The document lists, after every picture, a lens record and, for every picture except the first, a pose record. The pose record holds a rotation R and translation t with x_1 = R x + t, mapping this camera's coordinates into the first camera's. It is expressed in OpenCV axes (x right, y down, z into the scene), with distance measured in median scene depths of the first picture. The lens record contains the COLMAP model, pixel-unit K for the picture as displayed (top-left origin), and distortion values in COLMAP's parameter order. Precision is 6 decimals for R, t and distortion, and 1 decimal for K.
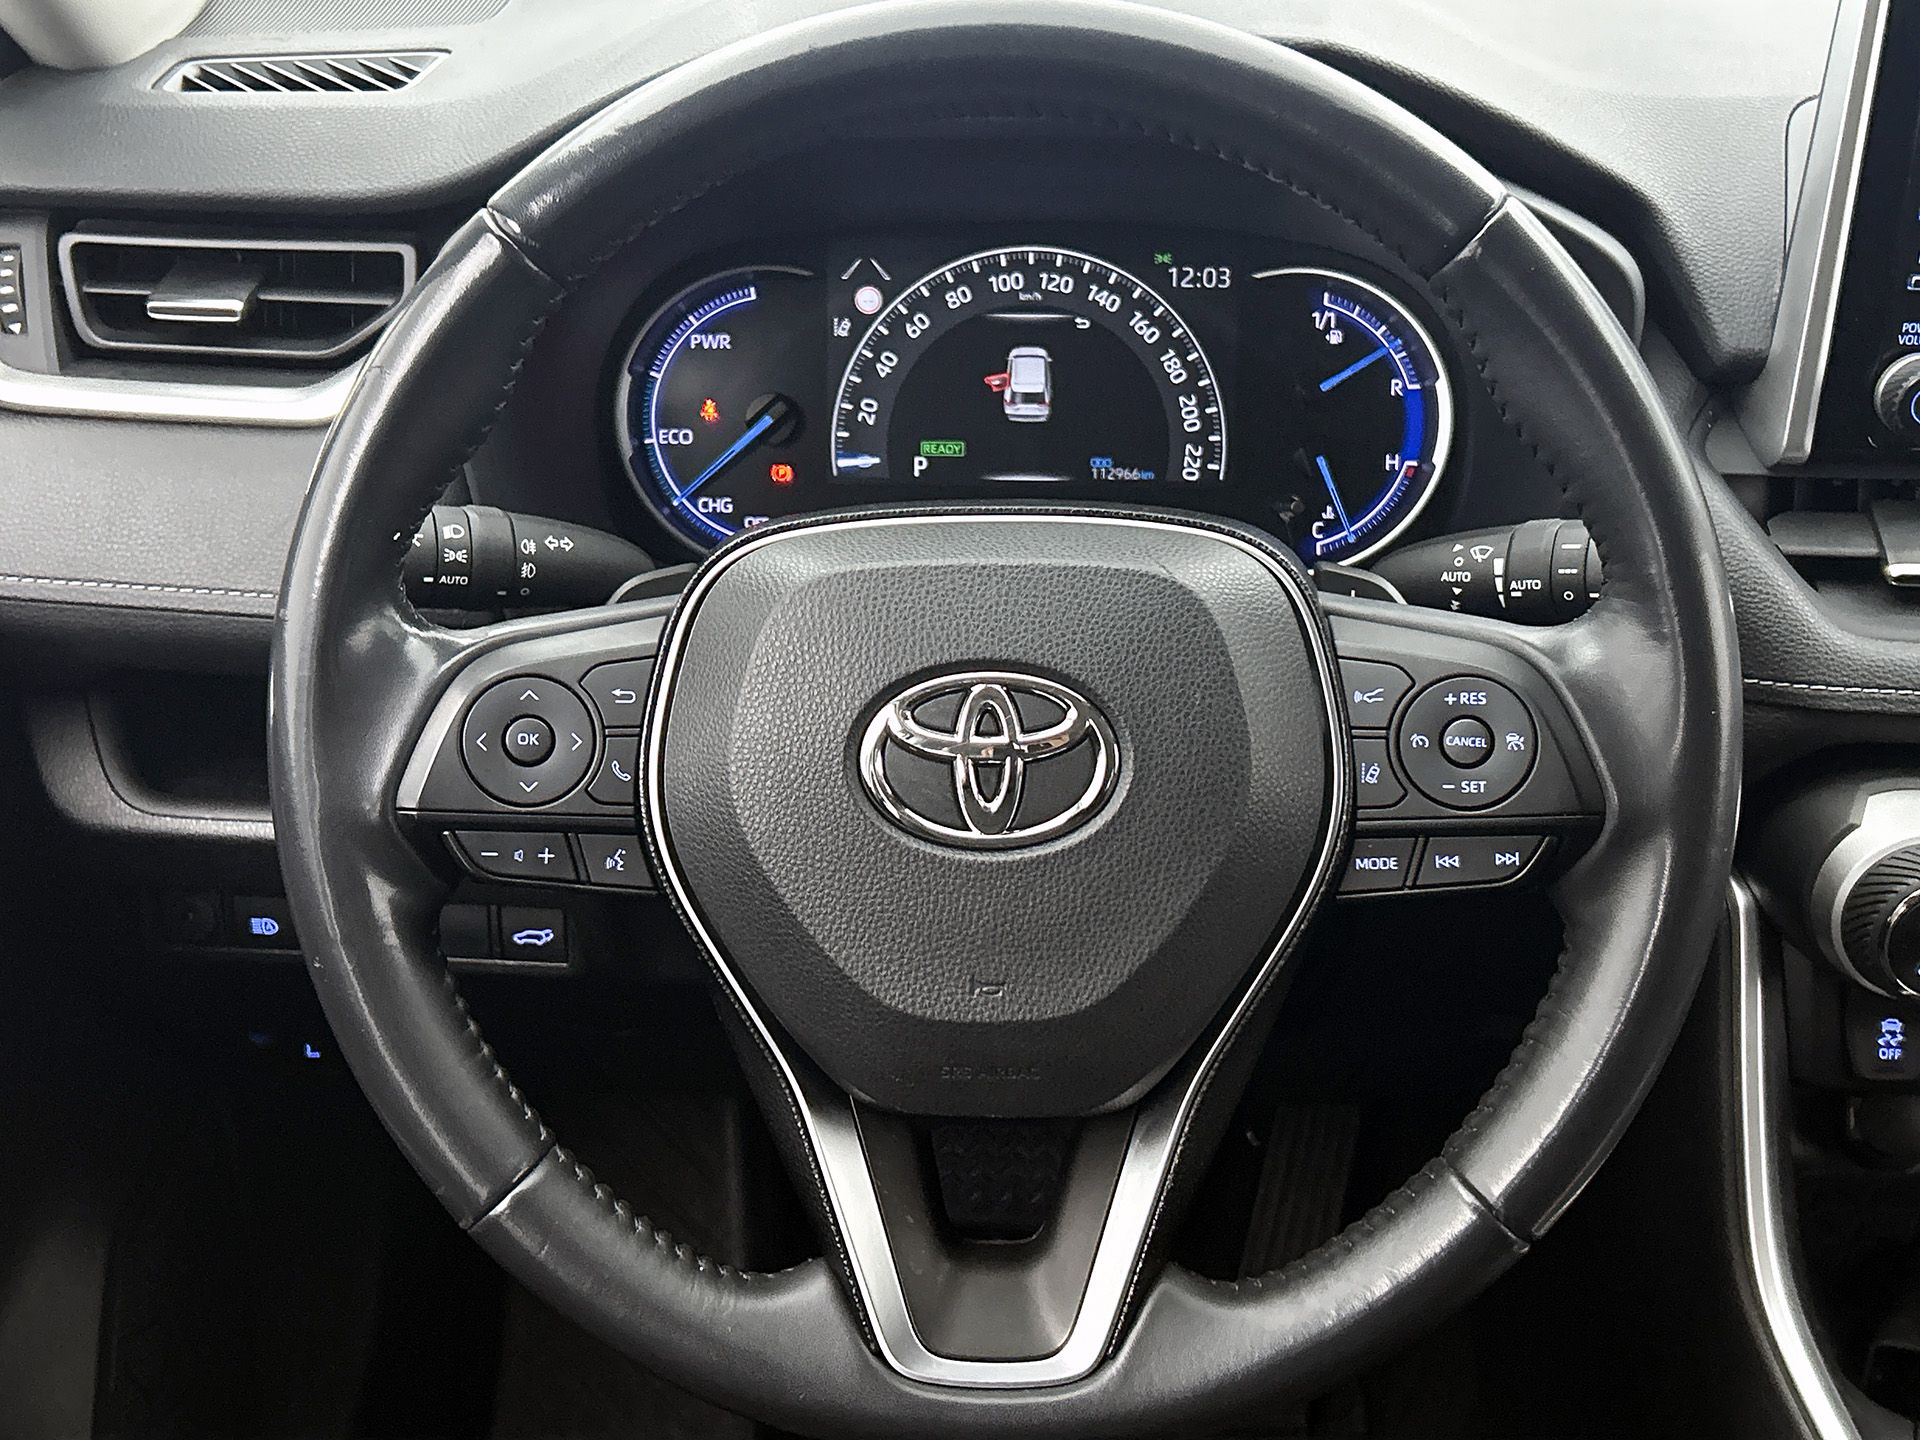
lens RADIAL K [[2339.4, 0, 965.4], [0, 2339.4, 717.9], [0, 0, 1]] dist [0.046808, 0.000000]
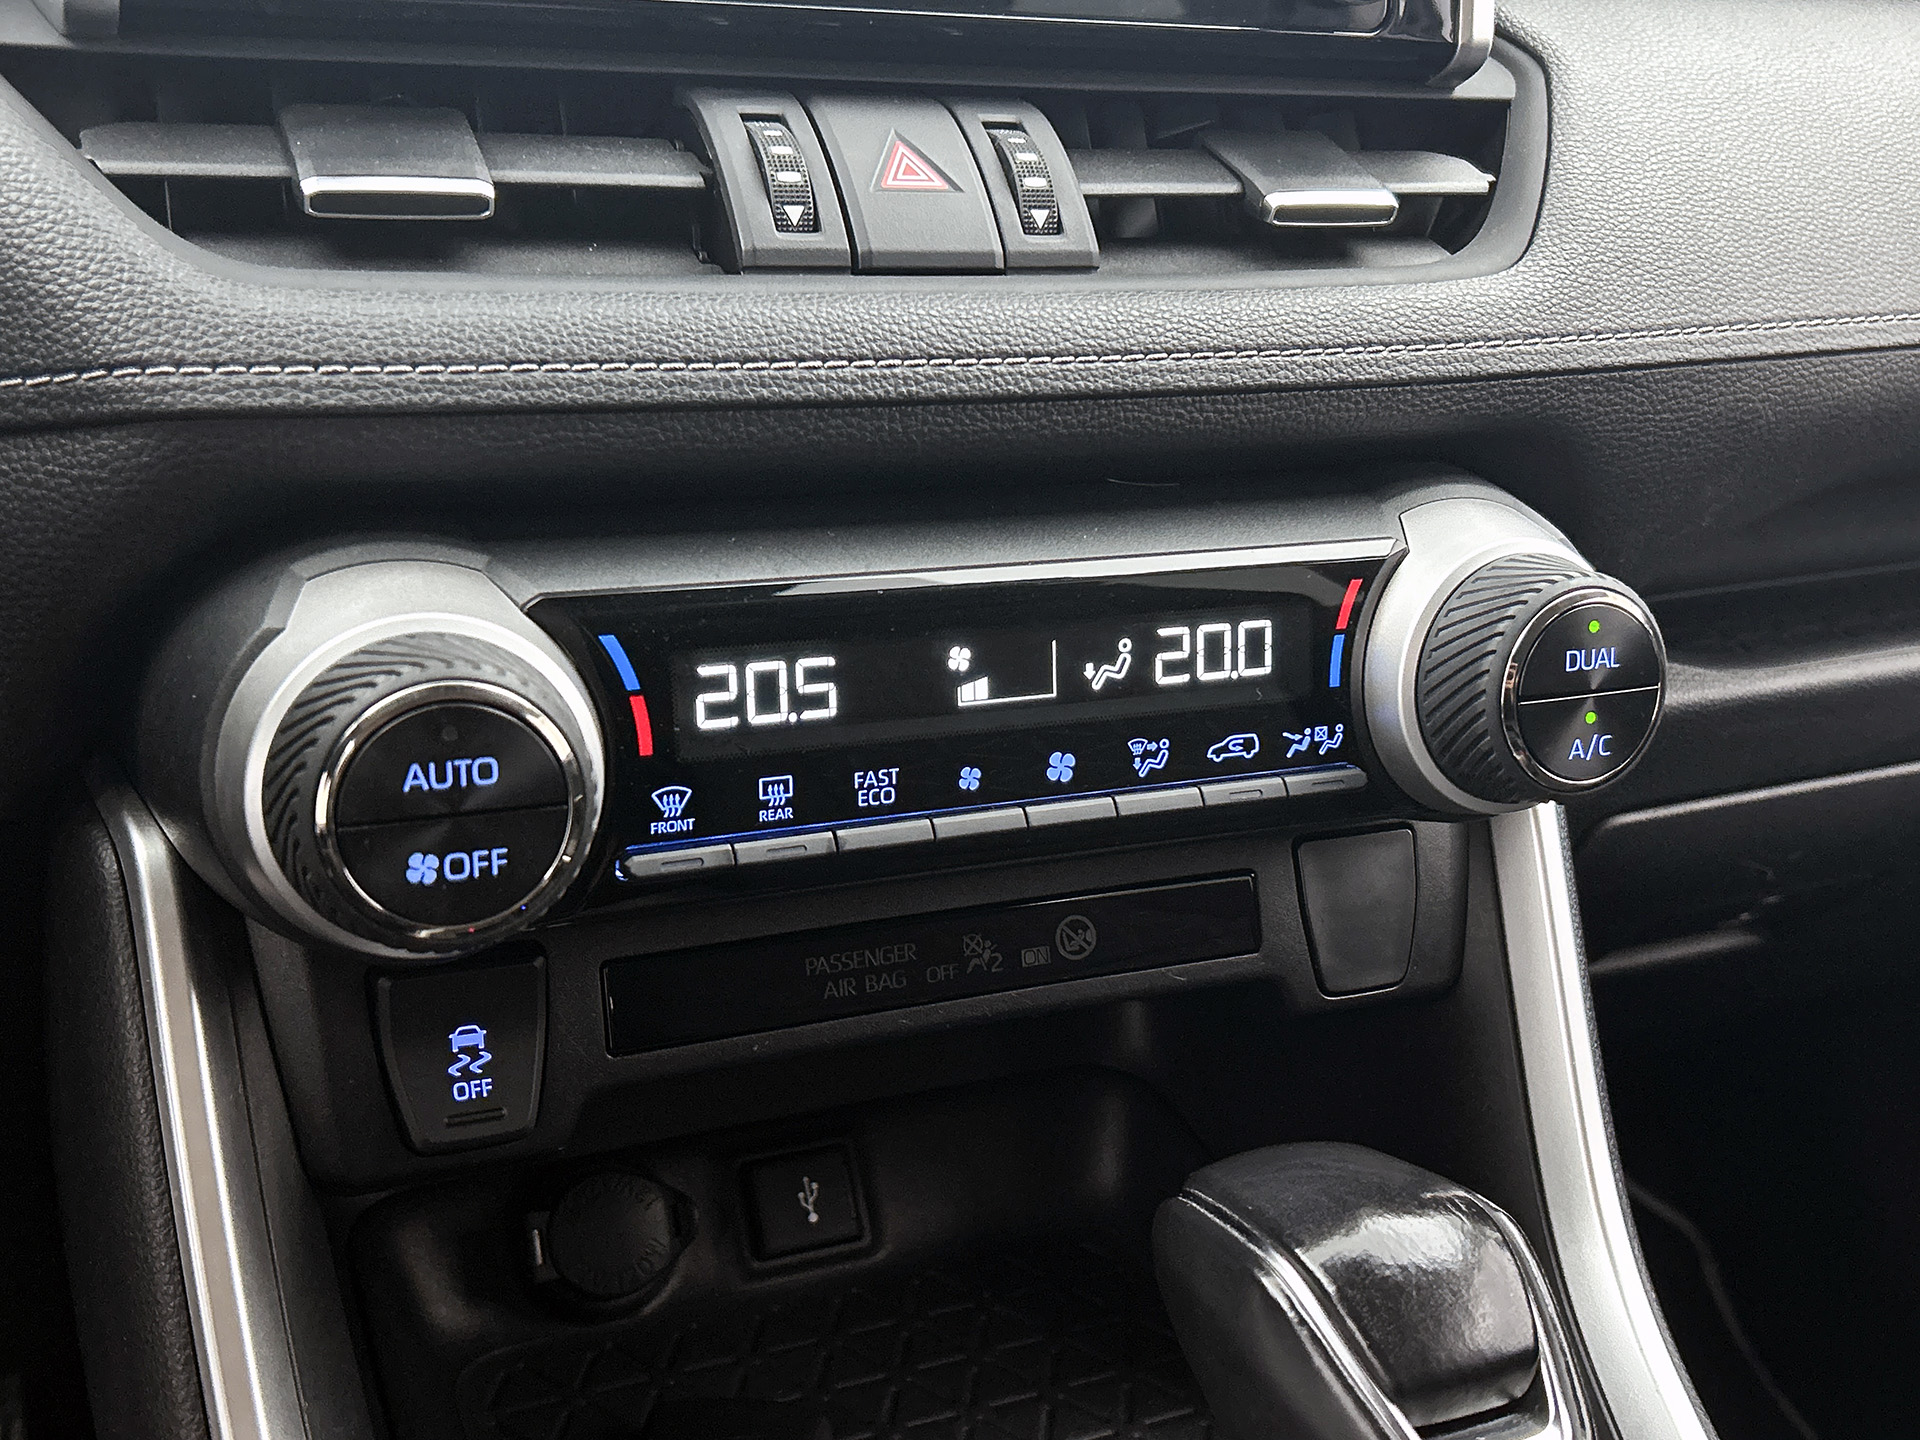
lens RADIAL K [[2029.4, 0, 961.7], [0, 2029.4, 718.9], [0, 0, 1]] dist [0.040597, 0.000000]
pose [[0.893480, -0.105599, 0.436512, 0.282794], [0.169173, 0.979505, -0.109317, 0.123269], [-0.416022, 0.171519, 0.893033, 0.490568]]
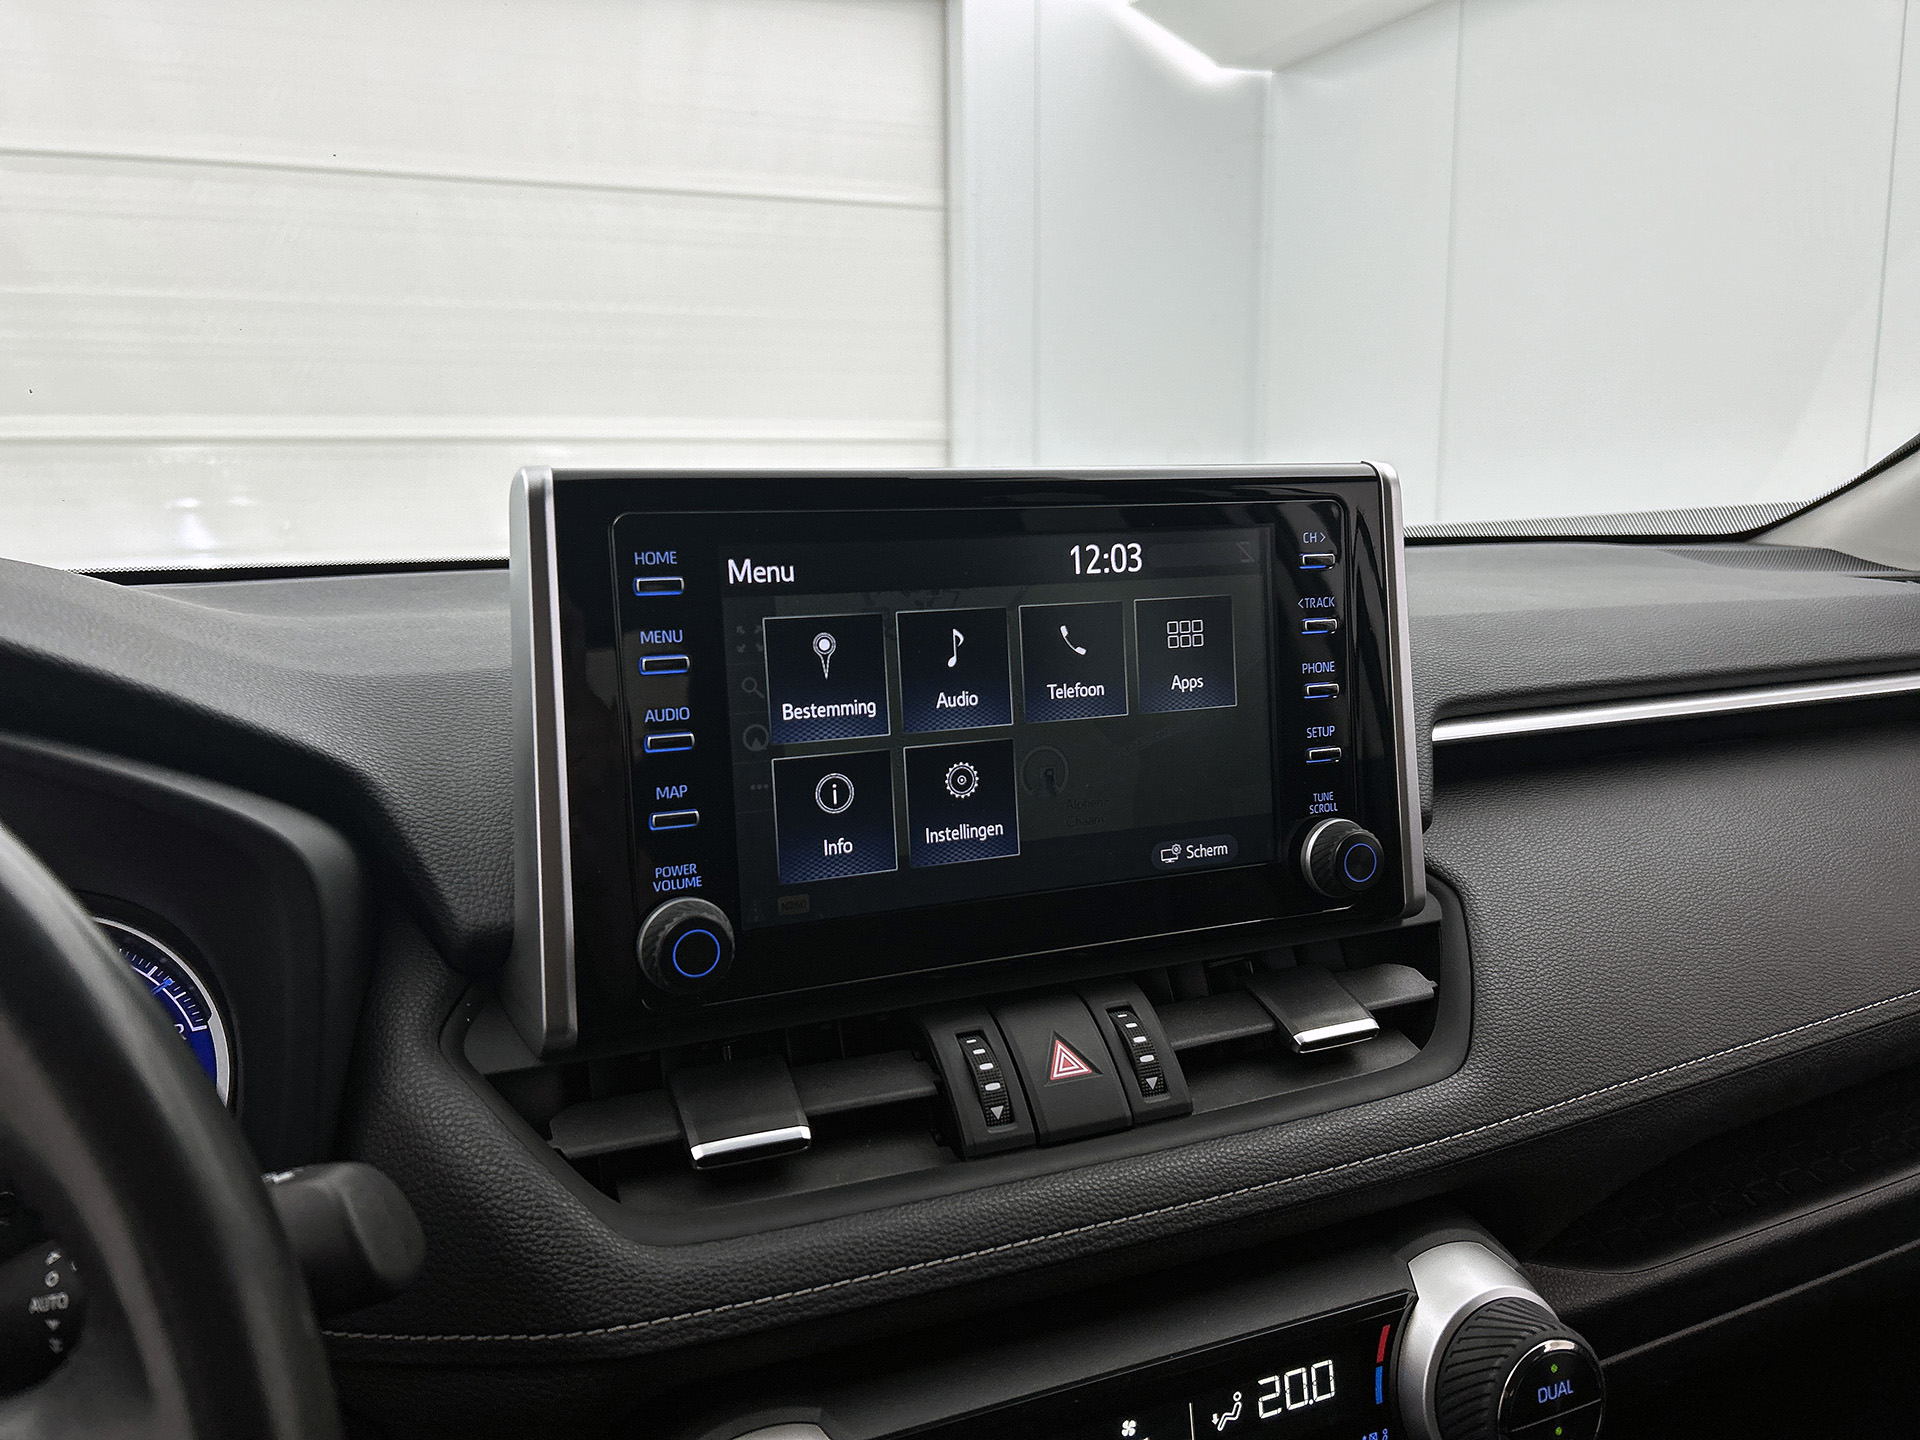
lens RADIAL K [[1442.3, 0, 966.9], [0, 1442.3, 722.6], [0, 0, 1]] dist [0.052393, -0.068384]
pose [[0.899561, -0.081846, 0.429060, 0.246683], [0.218230, 0.935118, -0.279159, -0.036703], [-0.378373, 0.344754, 0.859057, 0.421127]]
